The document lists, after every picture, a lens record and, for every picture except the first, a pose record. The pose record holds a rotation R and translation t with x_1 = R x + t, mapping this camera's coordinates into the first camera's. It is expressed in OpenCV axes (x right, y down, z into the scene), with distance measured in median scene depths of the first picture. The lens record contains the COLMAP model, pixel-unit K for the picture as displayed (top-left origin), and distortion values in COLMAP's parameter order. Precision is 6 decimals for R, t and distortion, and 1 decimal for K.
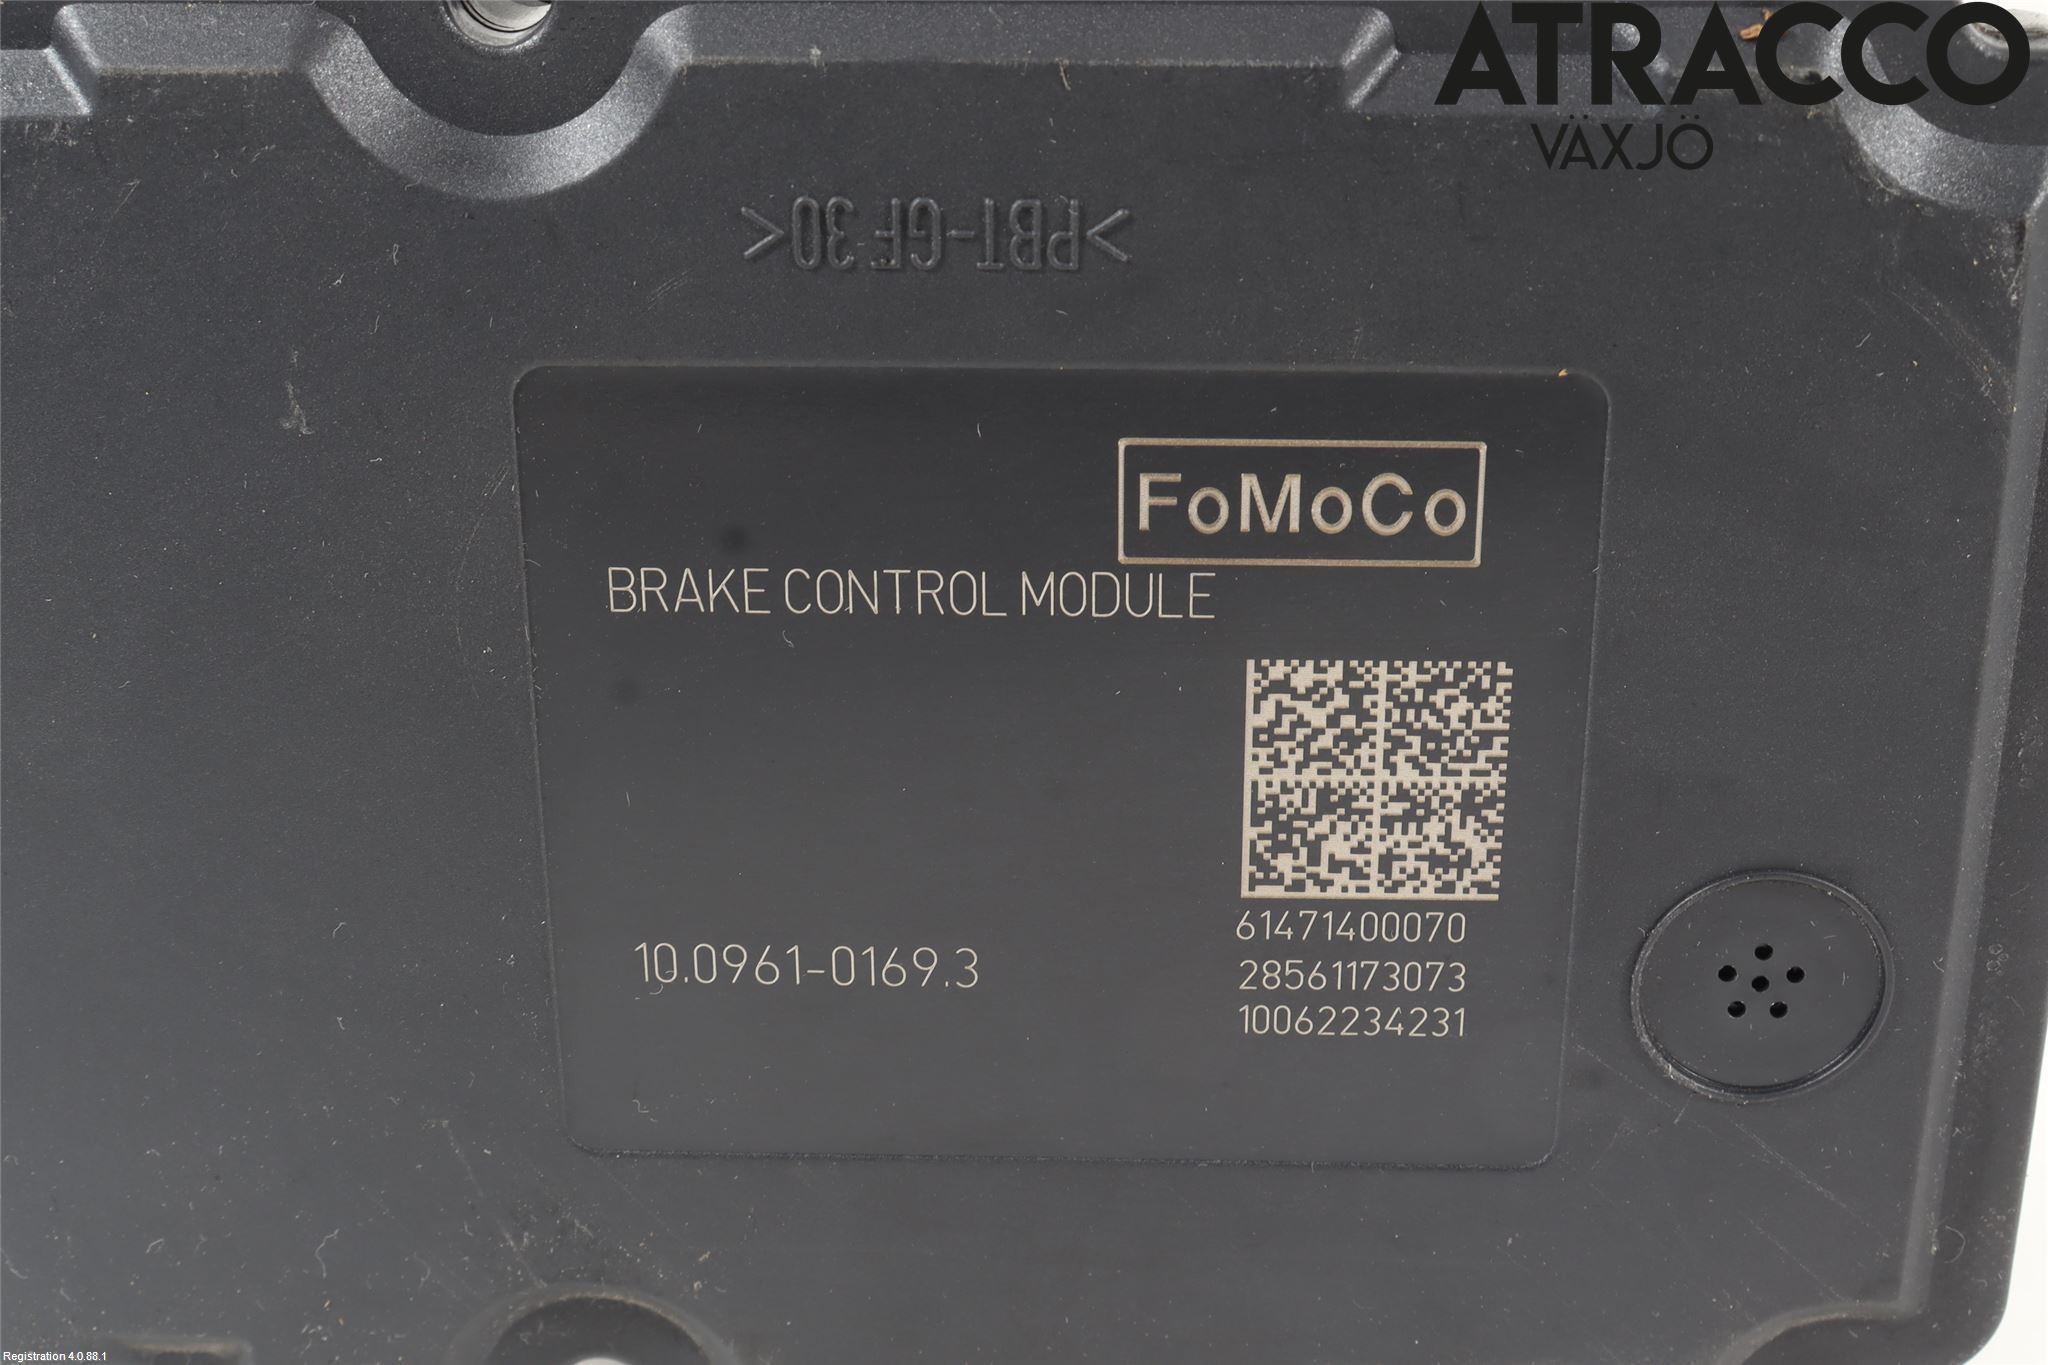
lens RADIAL K [[2954.6, 0, 1024.0], [0, 2954.6, 682.5], [0, 0, 1]] dist [-0.066982, 0.055010]
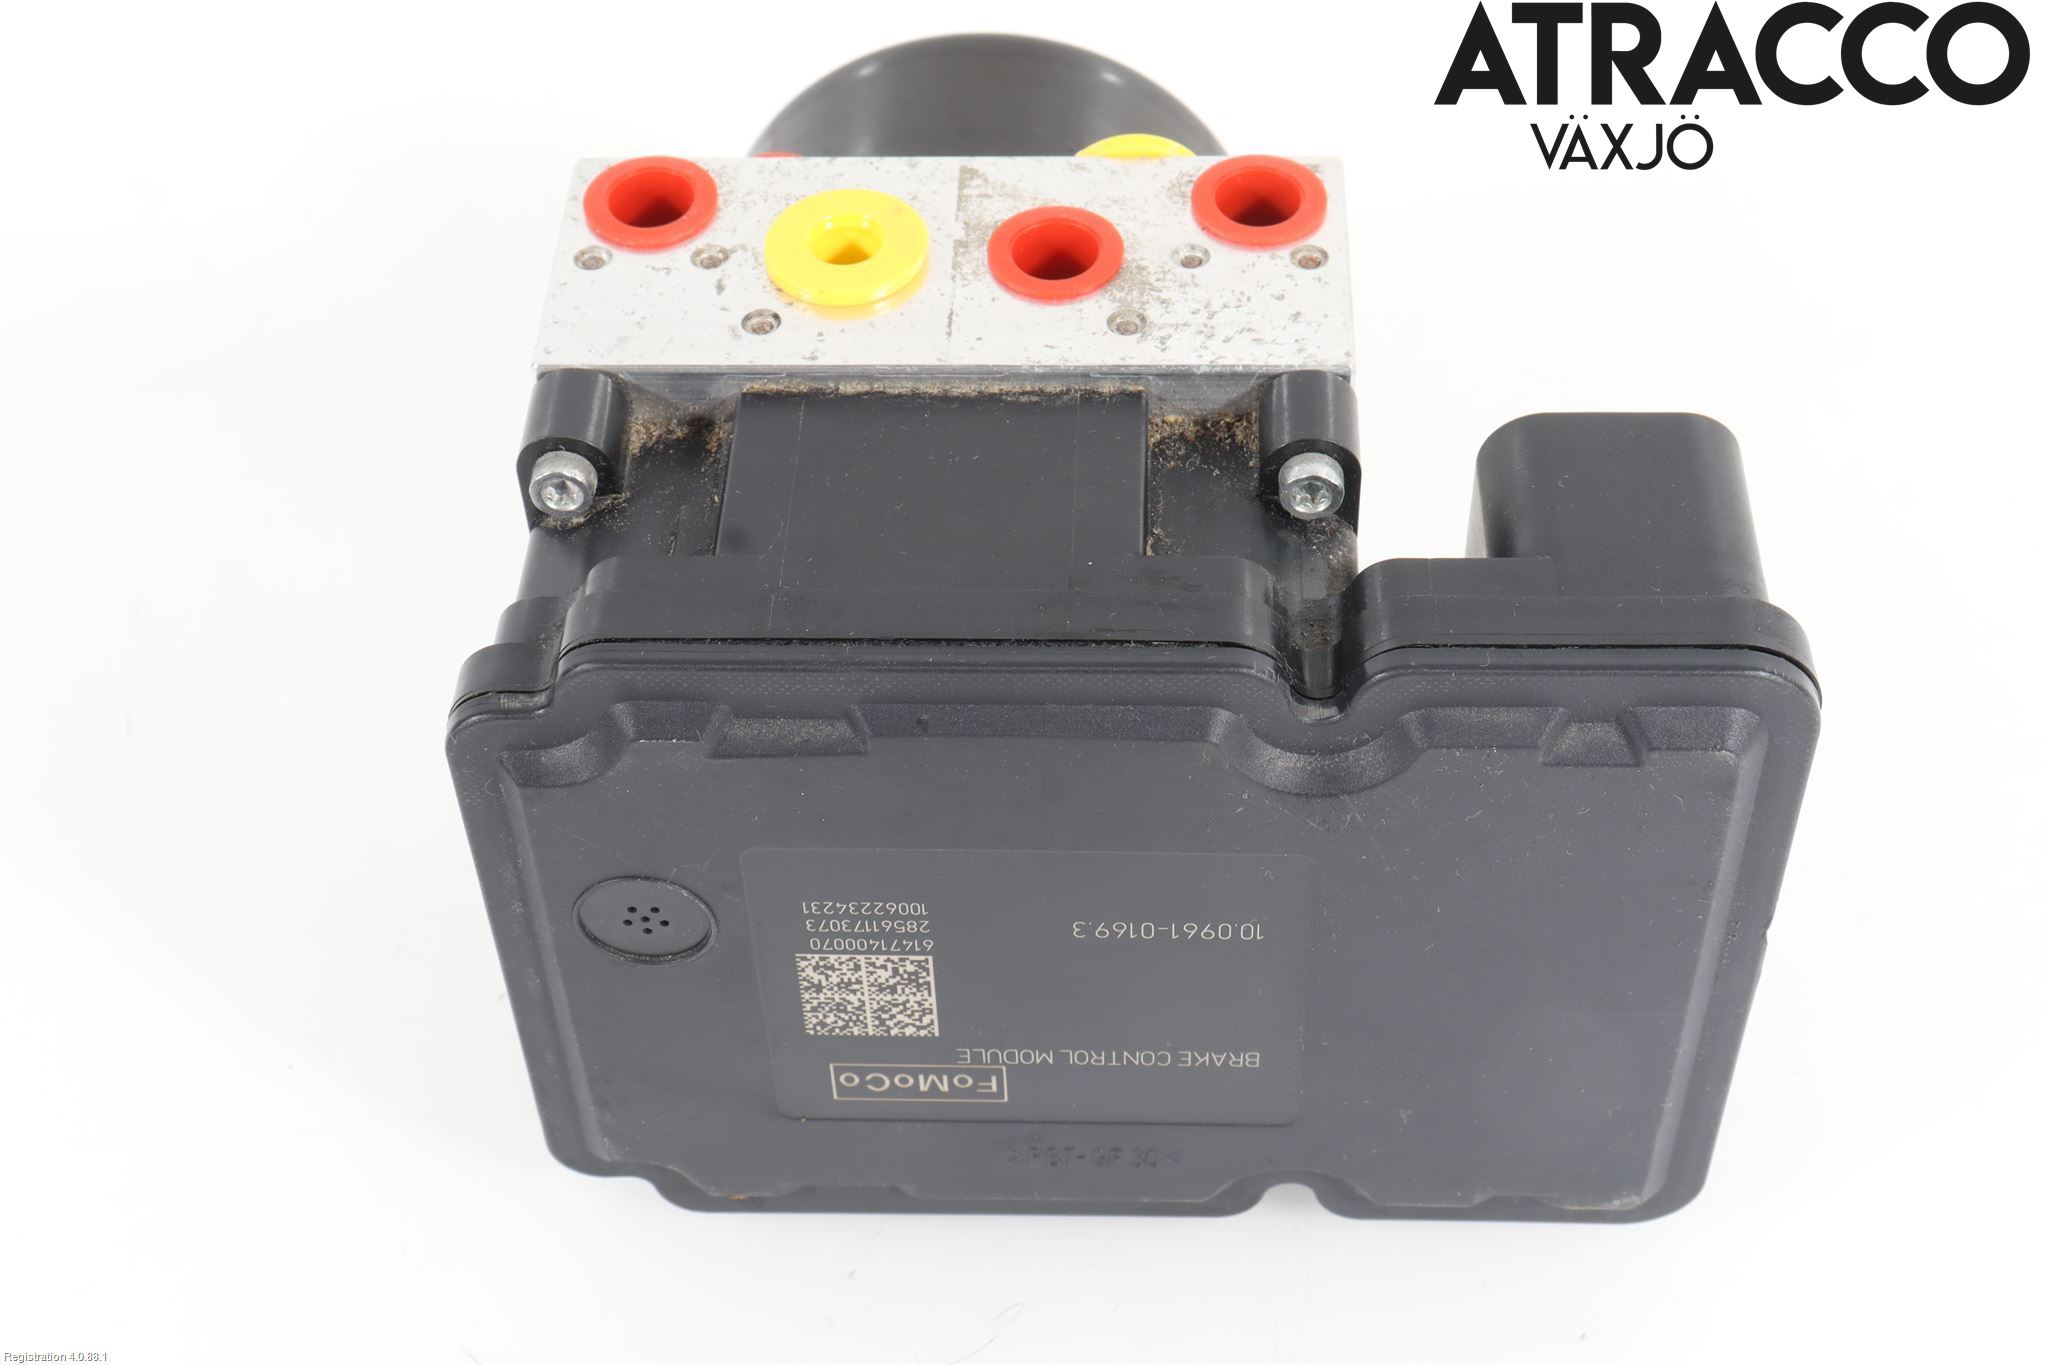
lens RADIAL K [[2954.6, 0, 1024.0], [0, 2954.6, 682.5], [0, 0, 1]] dist [-0.066982, 0.055010]
pose [[-0.996703, -0.042466, 0.069137, -0.107226], [-0.050391, -0.343868, -0.937665, 1.901089], [0.063593, -0.938057, 0.340594, 0.537413]]
